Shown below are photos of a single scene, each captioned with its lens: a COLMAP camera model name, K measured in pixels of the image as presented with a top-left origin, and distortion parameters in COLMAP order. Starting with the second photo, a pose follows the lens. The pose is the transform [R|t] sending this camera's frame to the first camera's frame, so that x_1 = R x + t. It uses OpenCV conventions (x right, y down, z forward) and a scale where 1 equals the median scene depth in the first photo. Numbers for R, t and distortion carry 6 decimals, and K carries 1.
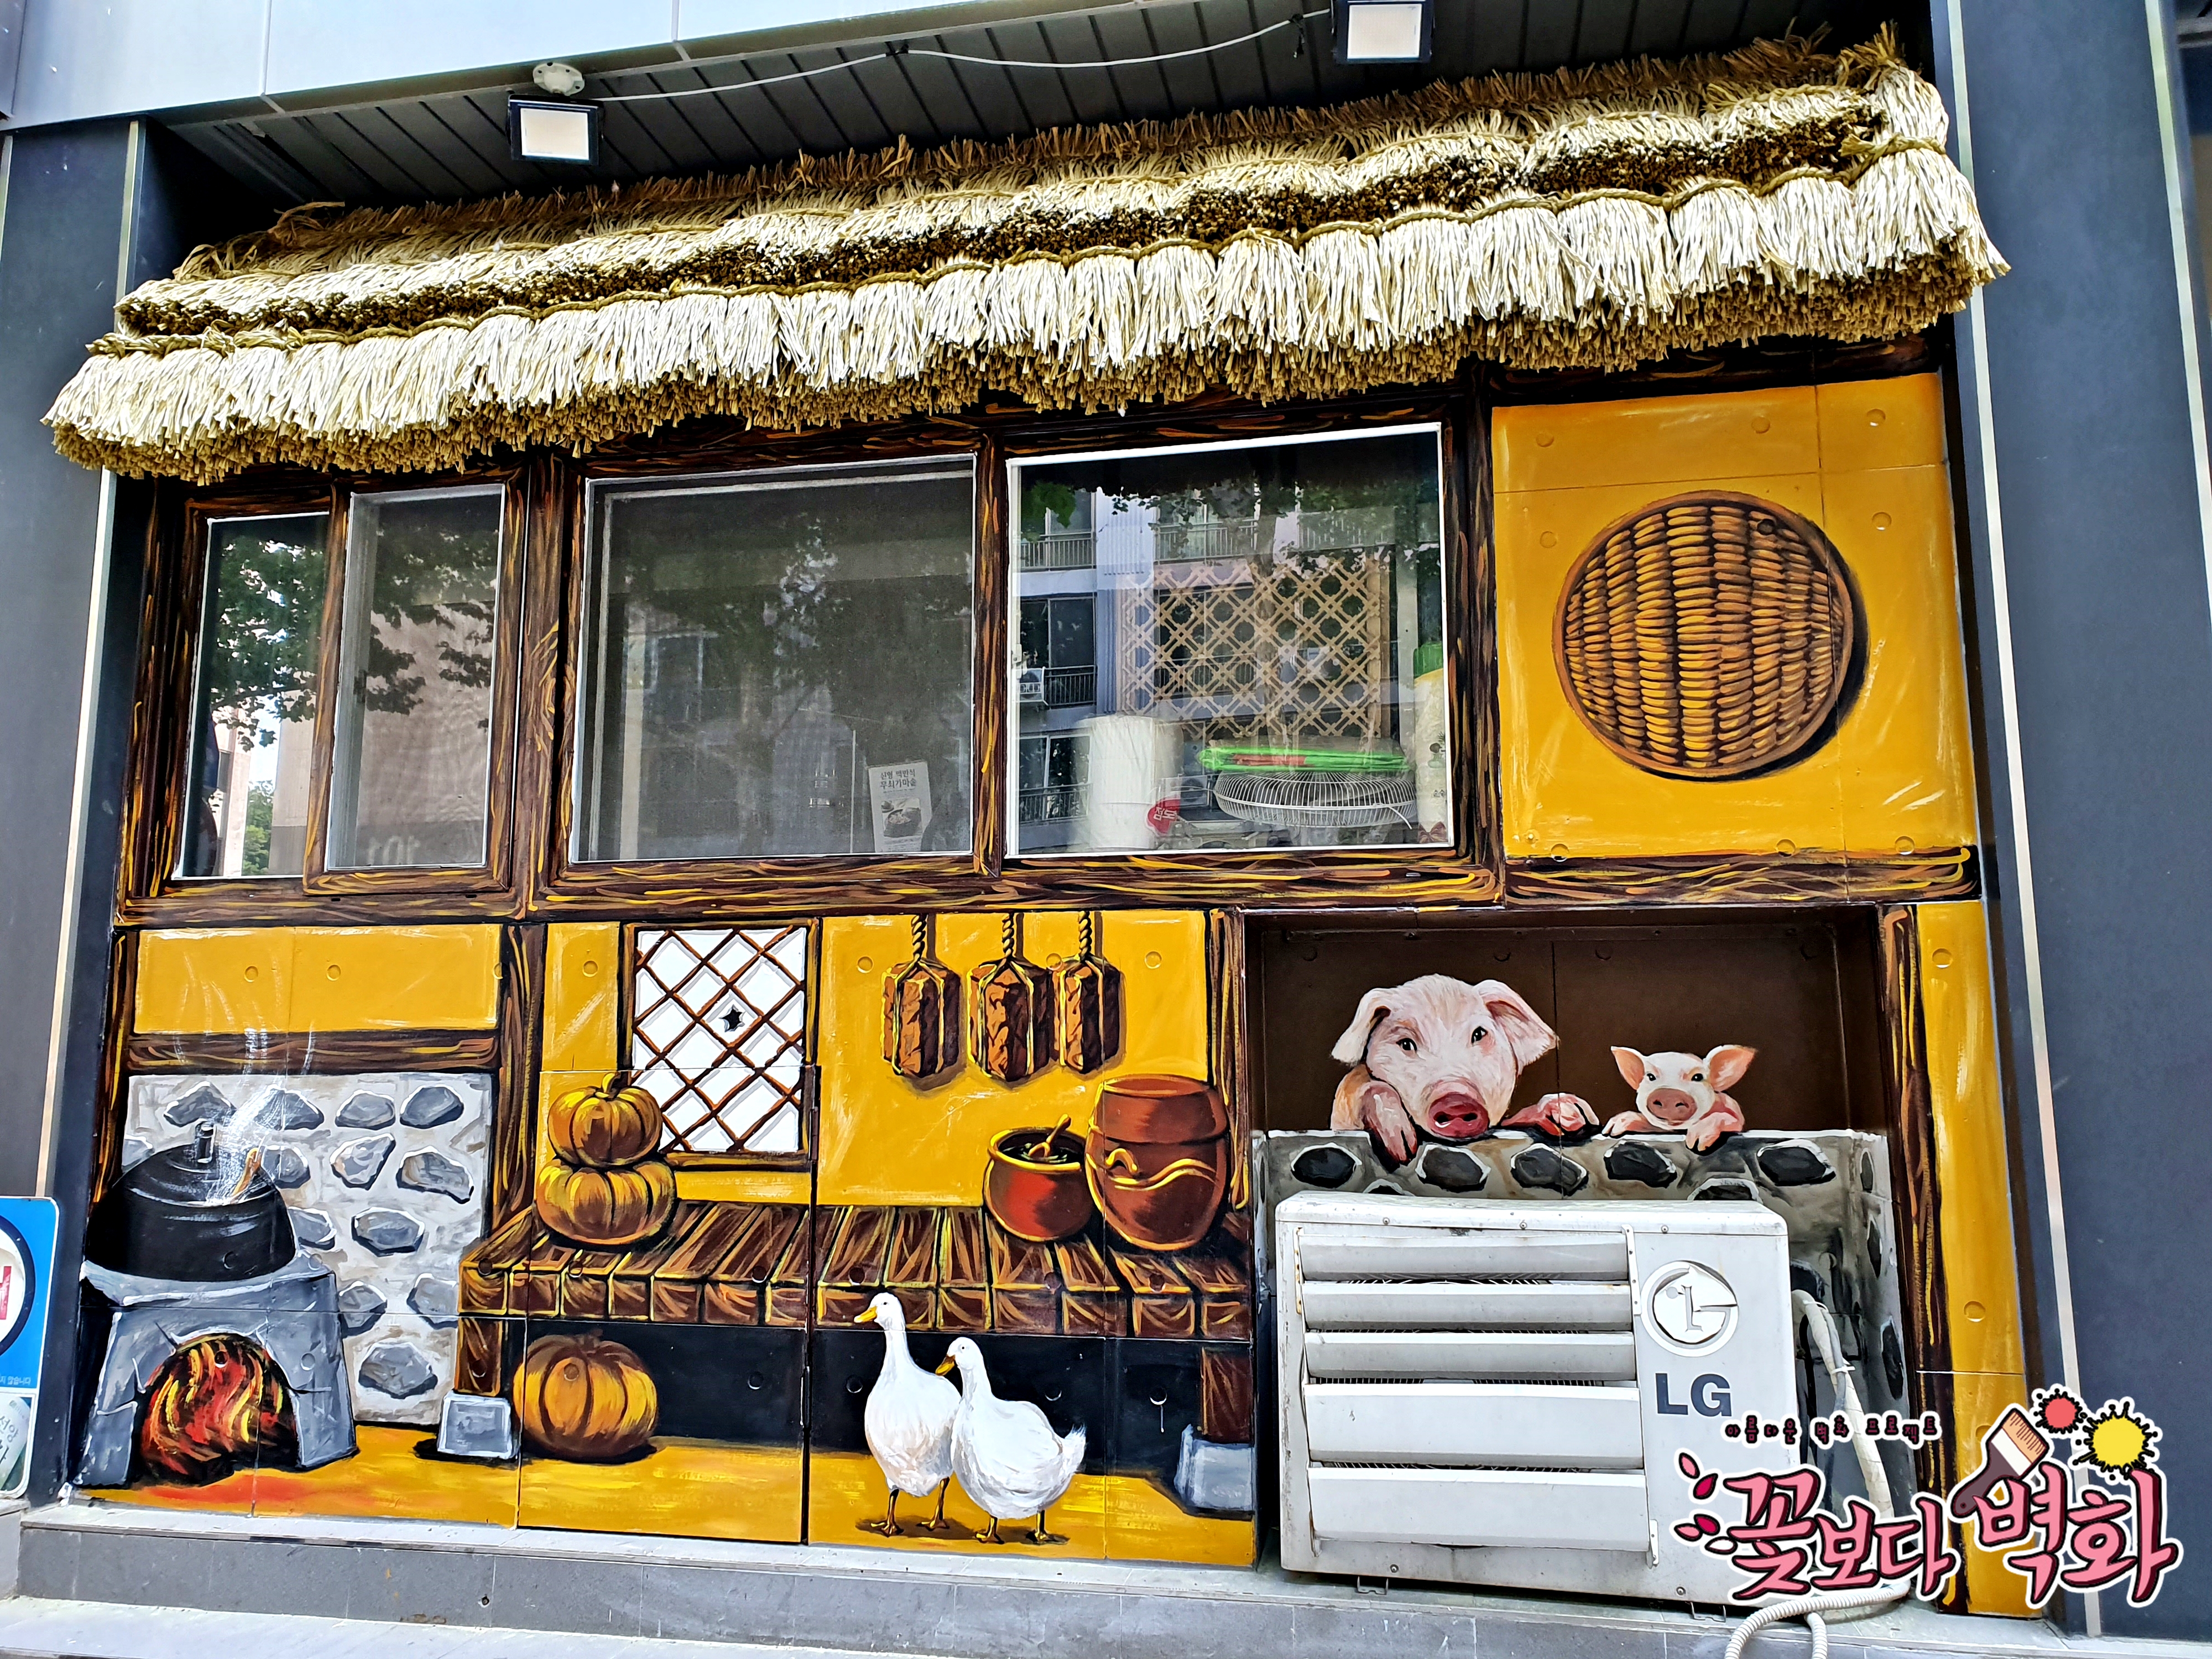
lens RADIAL K [[1695.8, 0, 1080.1], [0, 1695.8, 825.5], [0, 0, 1]] dist [-0.028287, 0.065741]
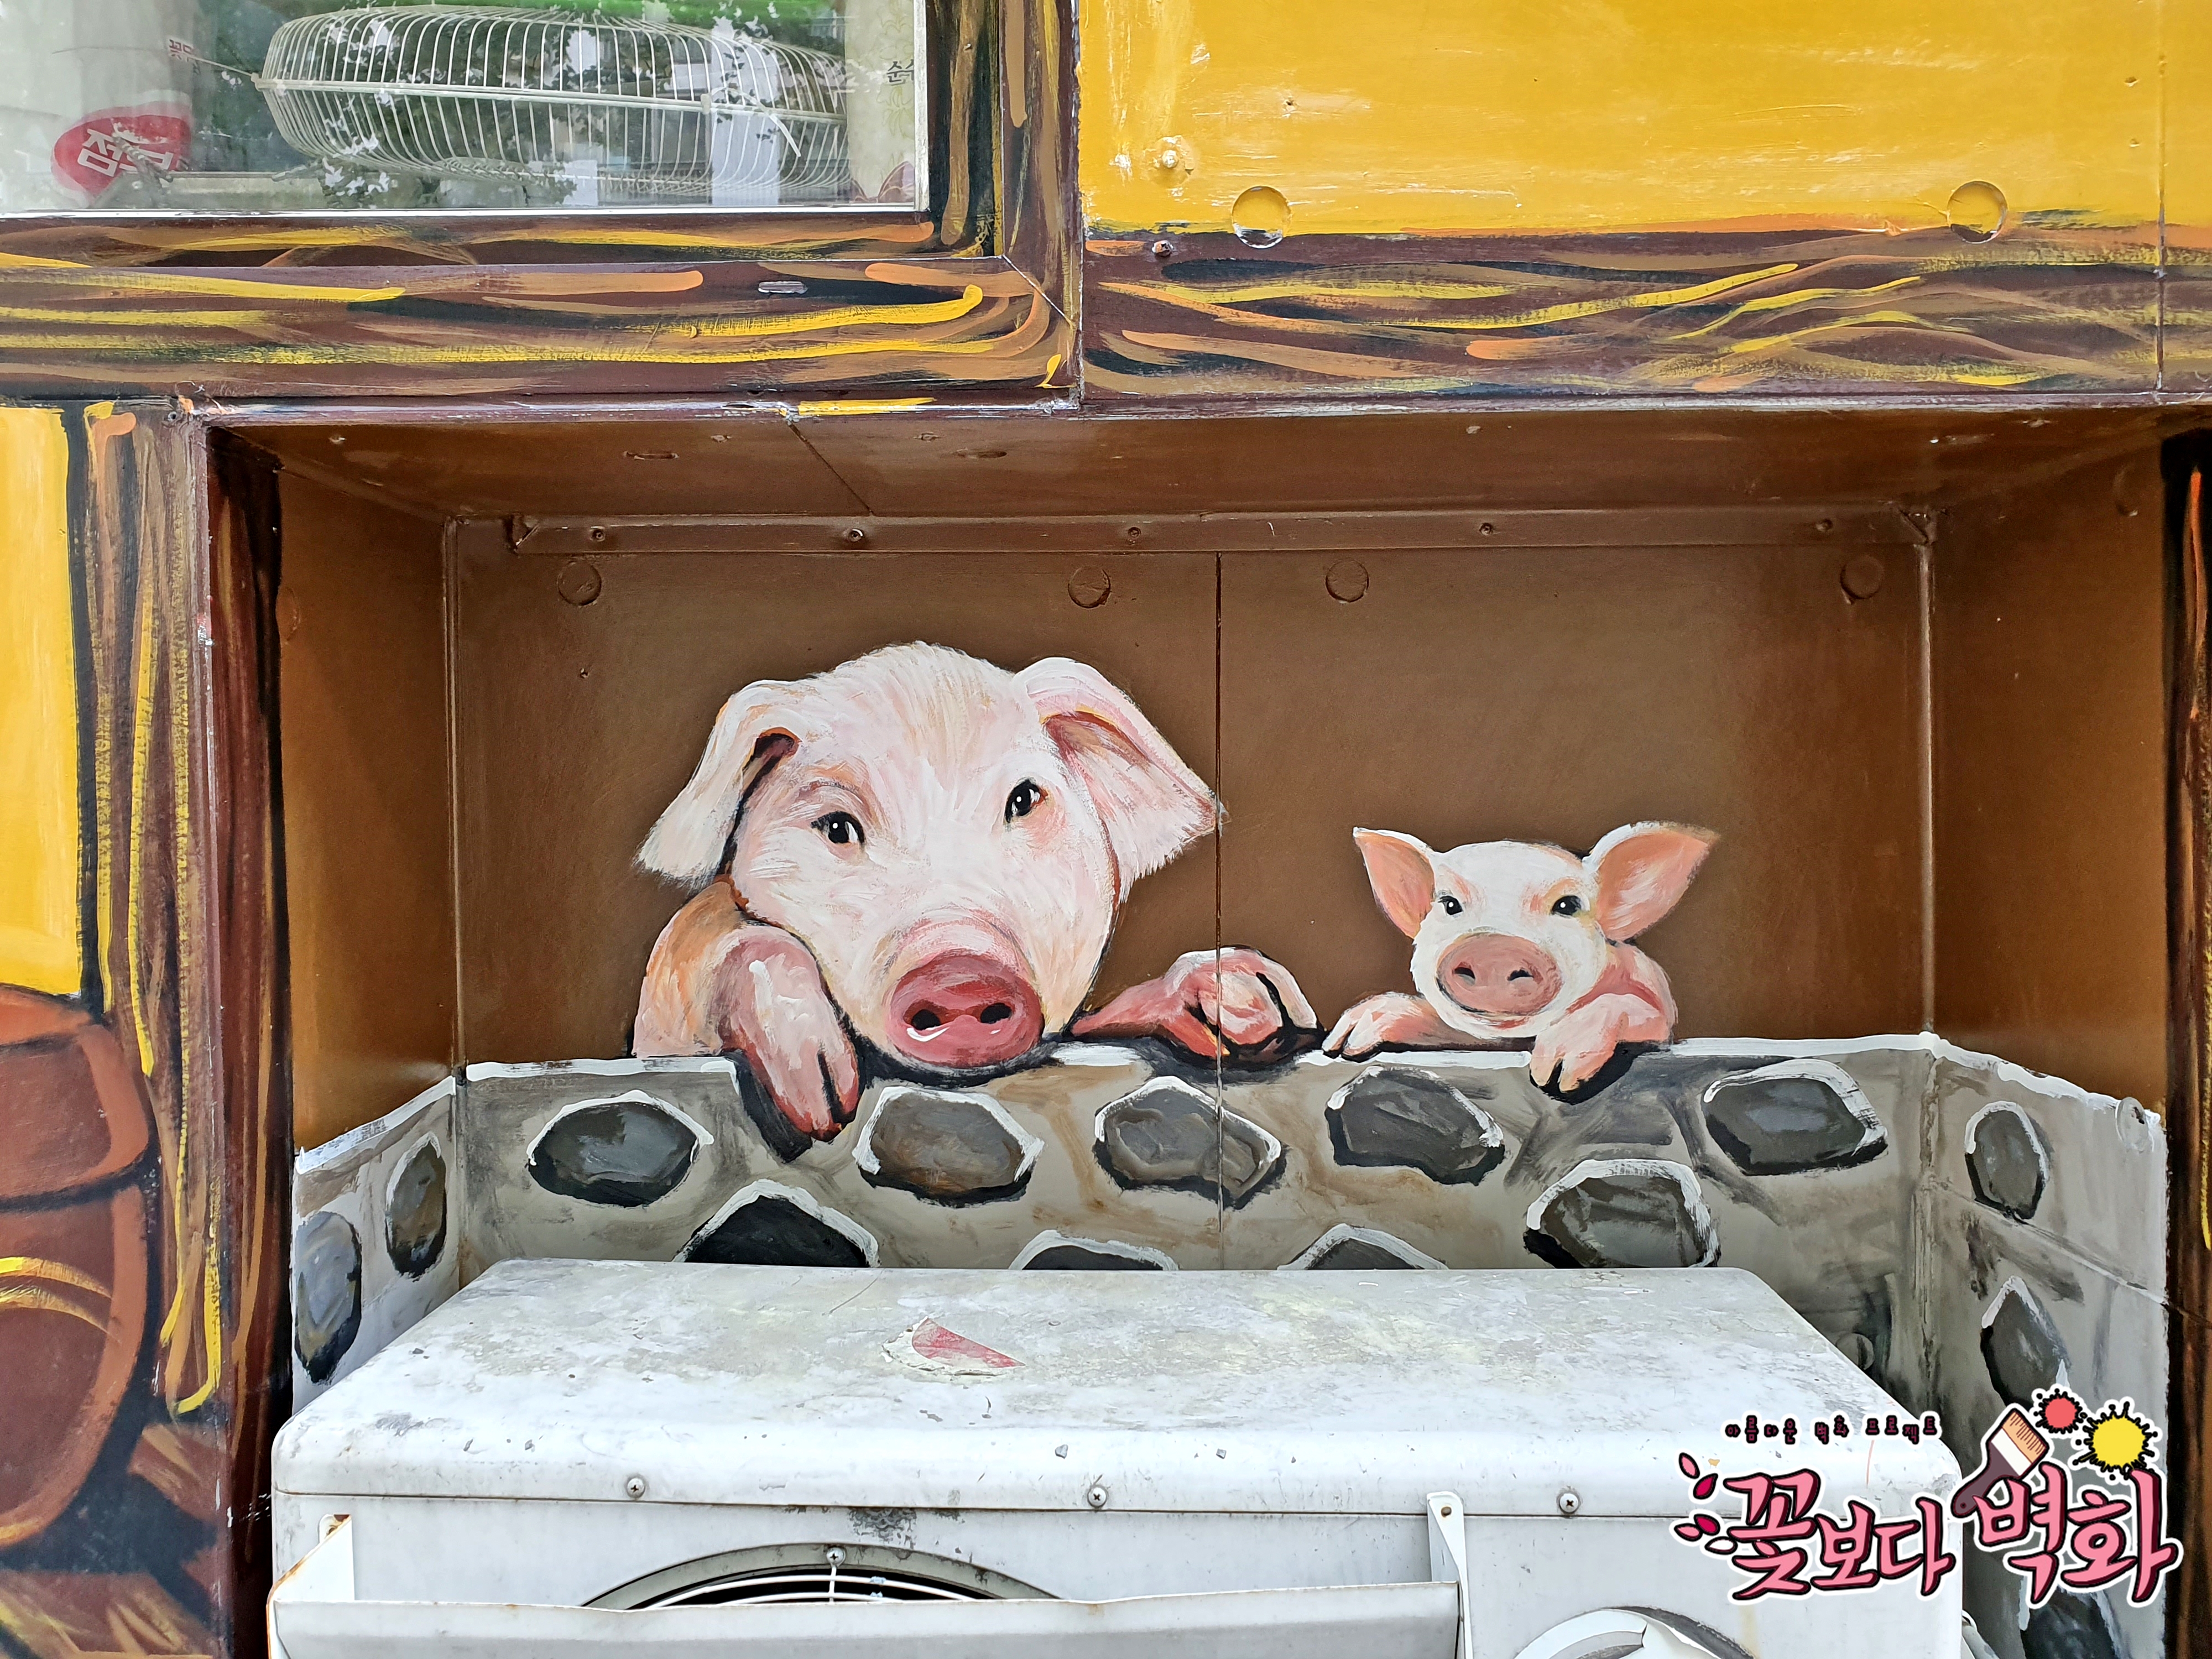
lens RADIAL K [[1662.4, 0, 1012.2], [0, 1662.4, 833.1], [0, 0, 1]] dist [0.047143, -0.121292]
pose [[0.985287, -0.018594, 0.169893, 0.172684], [-0.011496, 0.984602, 0.174434, 0.066049], [-0.170520, -0.173820, 0.969902, 0.645976]]
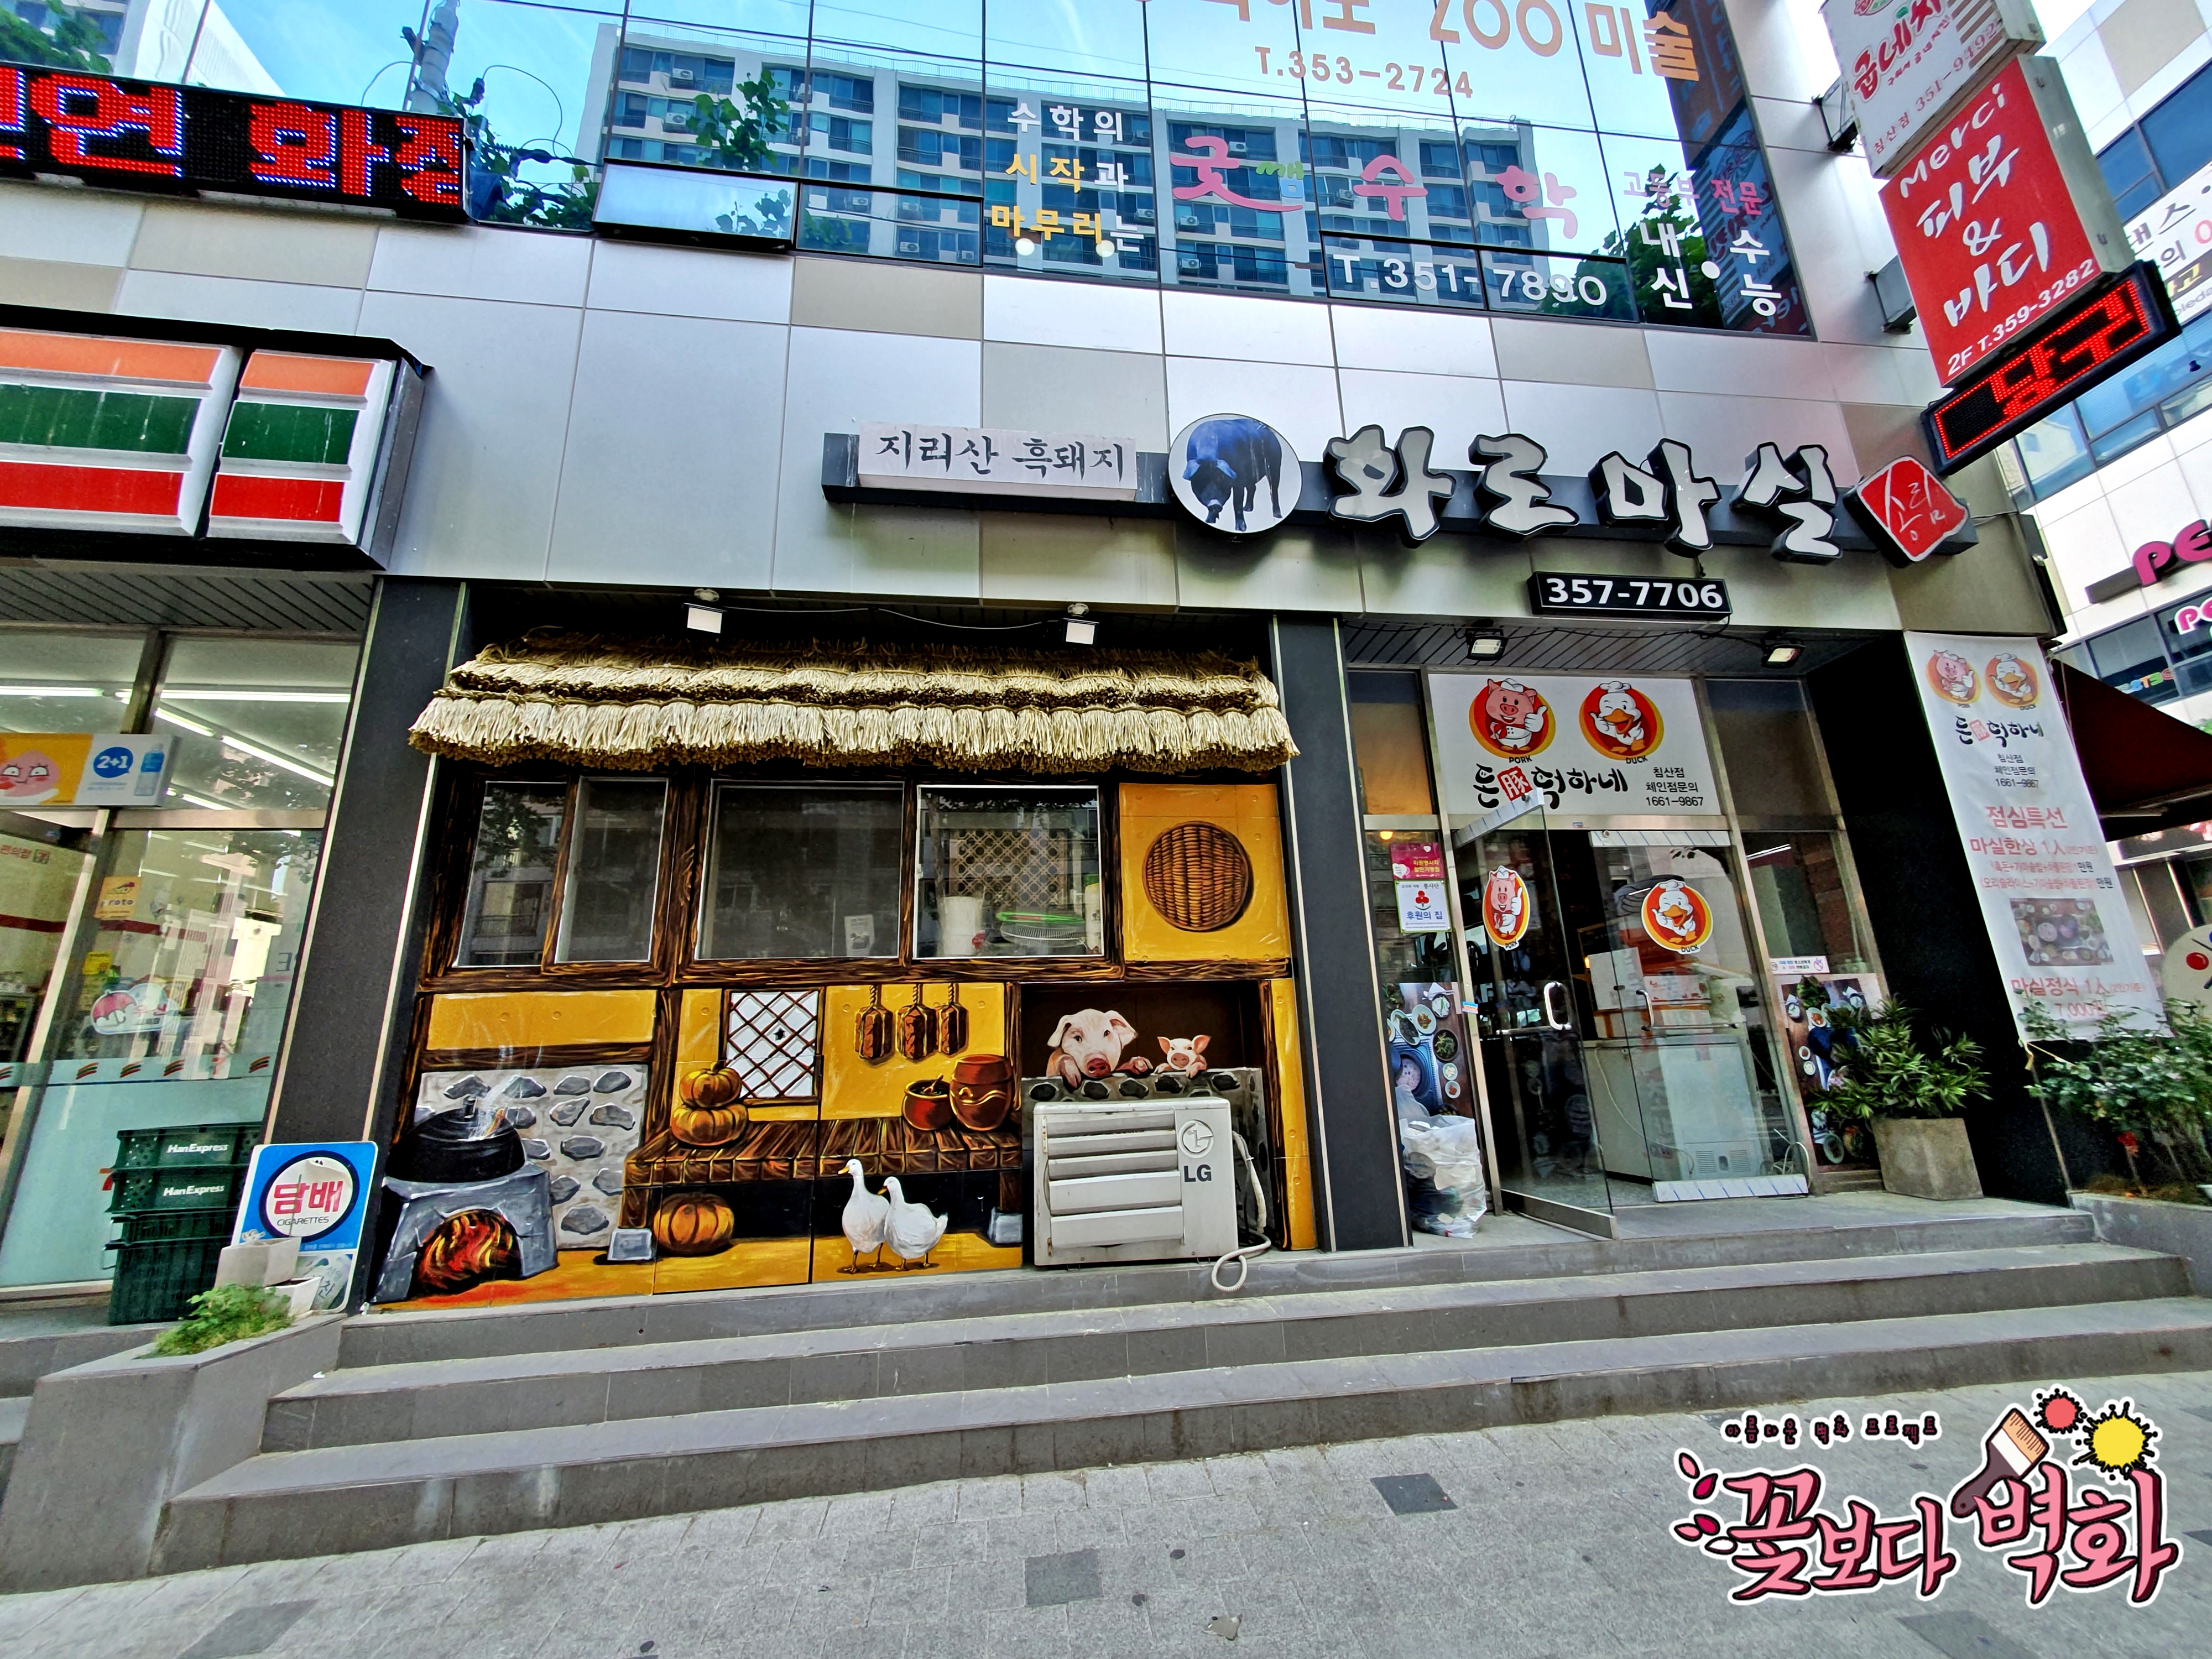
lens RADIAL K [[862.7, 0, 1116.9], [0, 862.7, 833.9], [0, 0, 1]] dist [0.010064, -0.004115]
pose [[0.942484, 0.053942, 0.329869, -0.179017], [-0.015907, 0.993012, -0.116933, -0.016952], [-0.333872, 0.104961, 0.936757, -0.204059]]
